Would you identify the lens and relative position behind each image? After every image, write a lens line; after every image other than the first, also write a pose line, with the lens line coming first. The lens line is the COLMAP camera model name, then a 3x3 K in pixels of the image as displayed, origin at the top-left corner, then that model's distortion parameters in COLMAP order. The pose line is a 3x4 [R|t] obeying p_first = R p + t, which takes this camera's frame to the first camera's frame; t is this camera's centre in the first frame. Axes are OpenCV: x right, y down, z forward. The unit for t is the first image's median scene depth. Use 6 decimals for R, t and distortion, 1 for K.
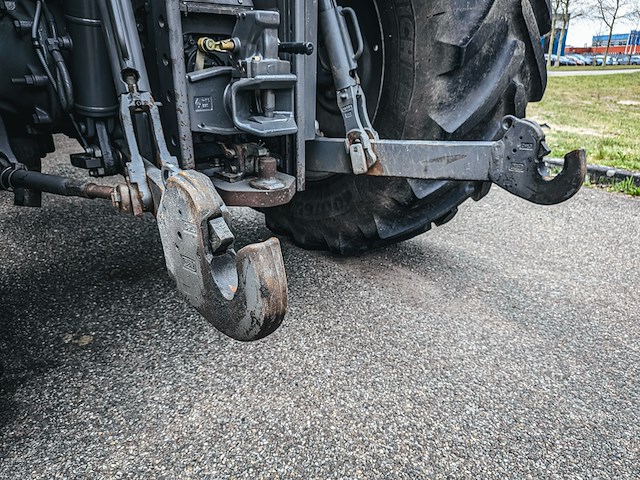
lens RADIAL K [[462.8, 0, 320.0], [0, 462.8, 240.0], [0, 0, 1]] dist [0.002770, 0.005919]
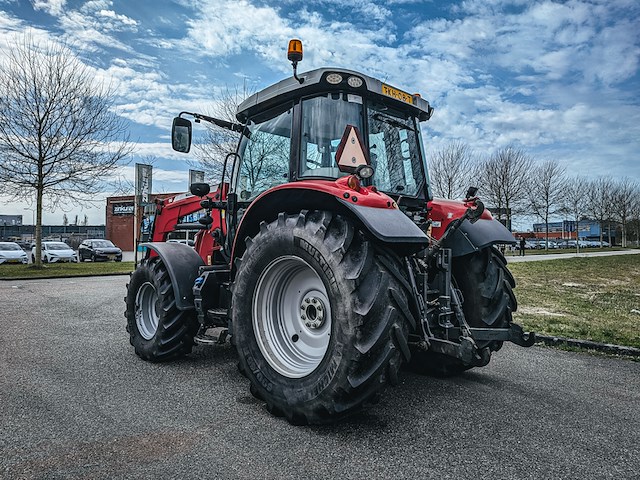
lens RADIAL K [[438.5, 0, 320.0], [0, 438.5, 240.0], [0, 0, 1]] dist [0.008190, -0.021671]
pose [[0.999102, -0.002100, 0.042308, -0.333565], [0.017691, 0.928188, -0.371691, 0.104768], [-0.038489, 0.372106, 0.927392, -0.639136]]
